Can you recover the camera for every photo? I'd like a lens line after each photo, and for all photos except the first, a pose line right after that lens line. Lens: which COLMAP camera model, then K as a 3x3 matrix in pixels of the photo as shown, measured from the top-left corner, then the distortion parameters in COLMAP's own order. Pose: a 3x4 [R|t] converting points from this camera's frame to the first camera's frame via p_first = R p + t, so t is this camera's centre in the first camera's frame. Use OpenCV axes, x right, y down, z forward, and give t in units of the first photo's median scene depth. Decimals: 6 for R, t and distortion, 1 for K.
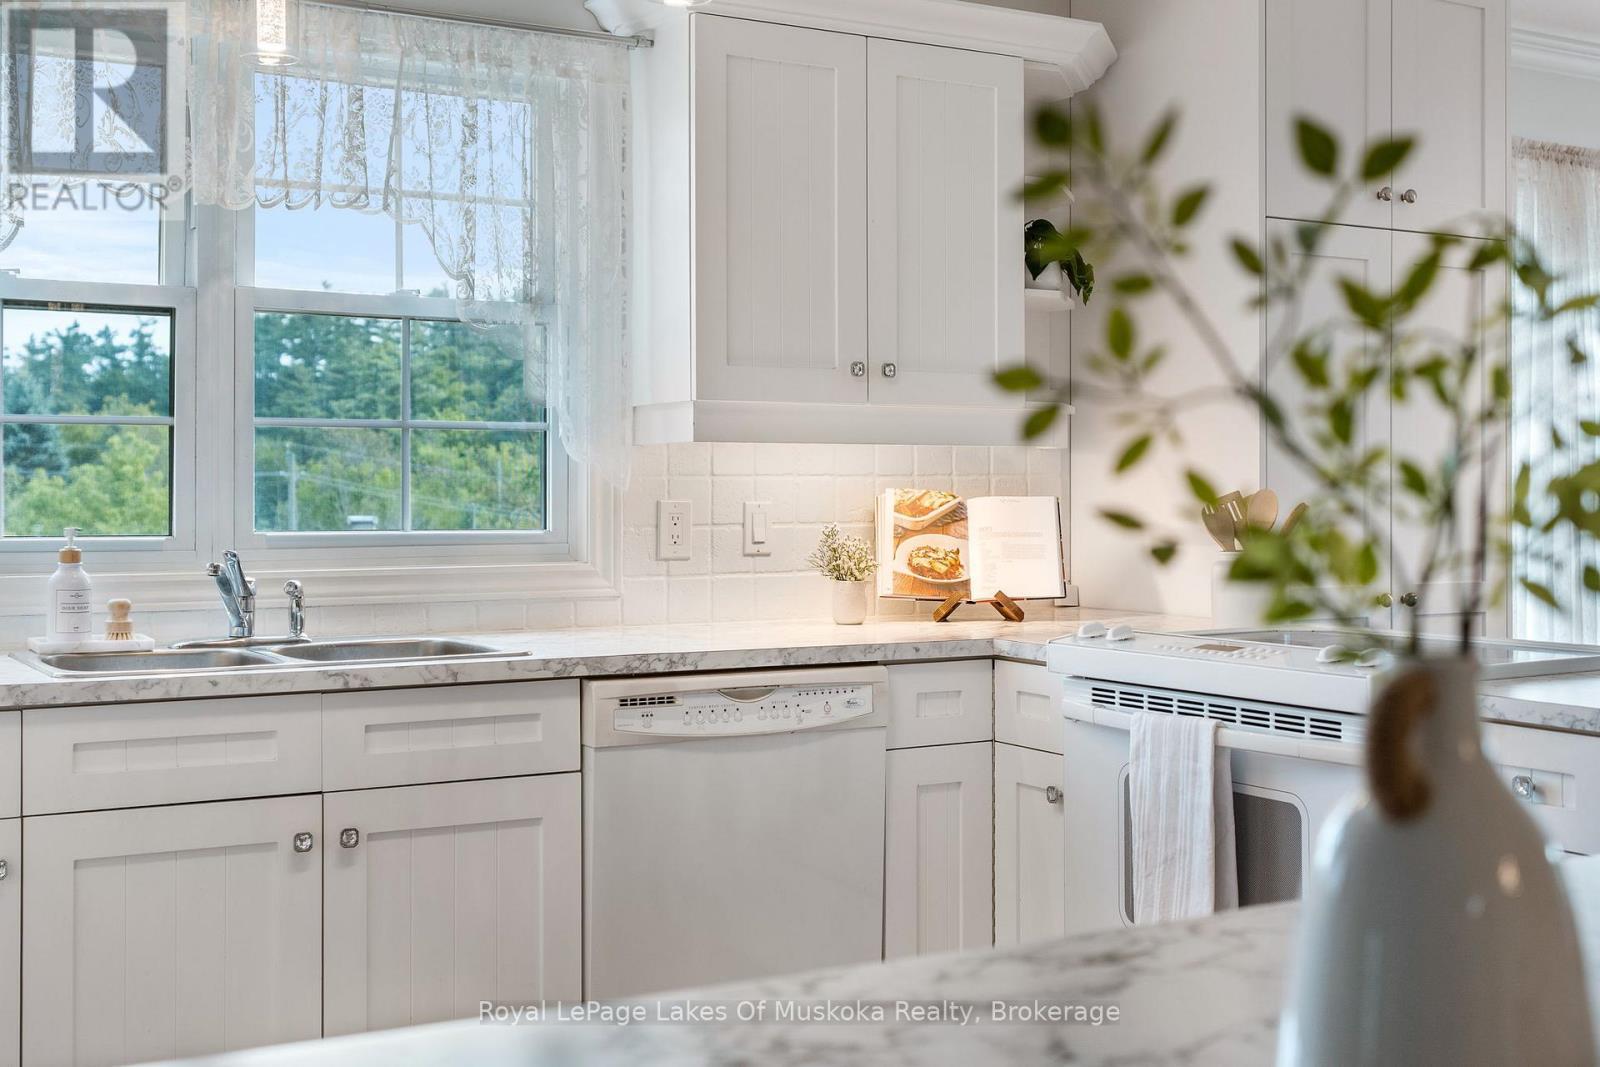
lens RADIAL K [[1851.6, 0, 809.3], [0, 1851.6, 522.2], [0, 0, 1]] dist [0.064744, 0.000000]
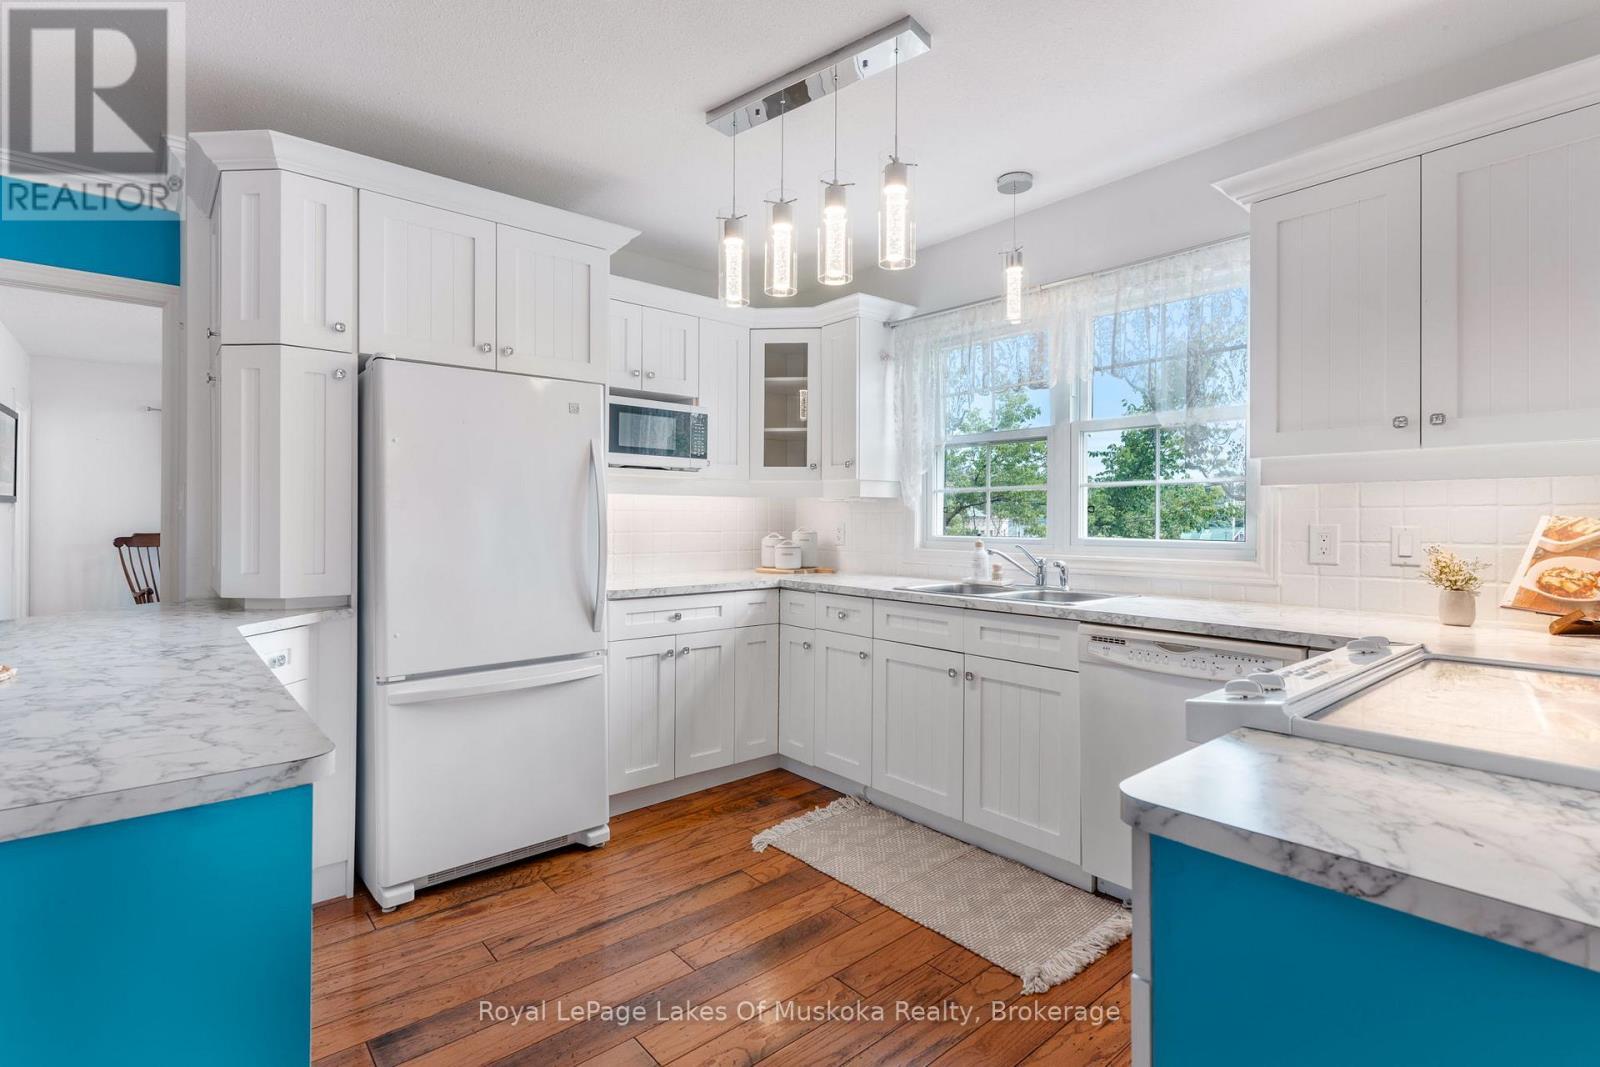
lens RADIAL K [[783.0, 0, 807.0], [0, 783.0, 527.1], [0, 0, 1]] dist [0.002758, 0.000221]
pose [[0.179046, 0.010809, -0.983781, 0.548439], [-0.017939, 0.999809, 0.007720, -0.008213], [0.983677, 0.016266, 0.179206, 0.569341]]
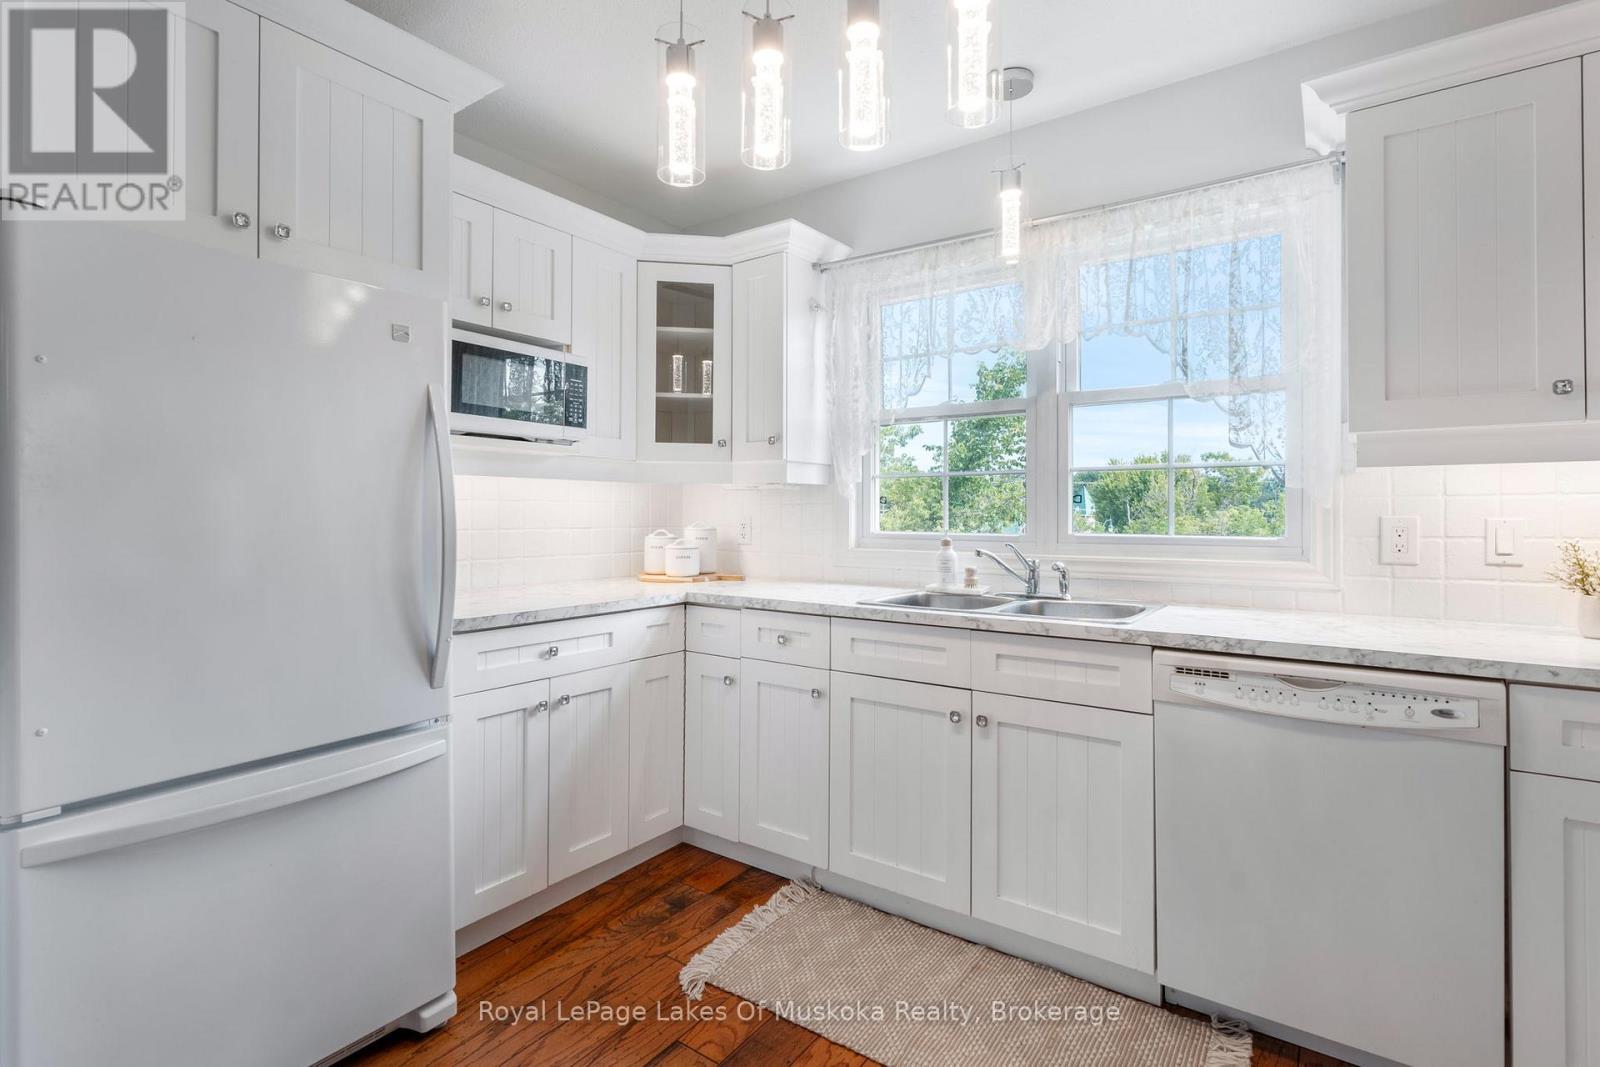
lens RADIAL K [[783.0, 0, 810.2], [0, 783.0, 511.5], [0, 0, 1]] dist [0.002758, 0.000221]
pose [[0.416731, -0.002051, -0.909028, 0.276878], [-0.015948, 0.999827, -0.009567, -0.004390], [0.908890, 0.018484, 0.416626, 0.507181]]
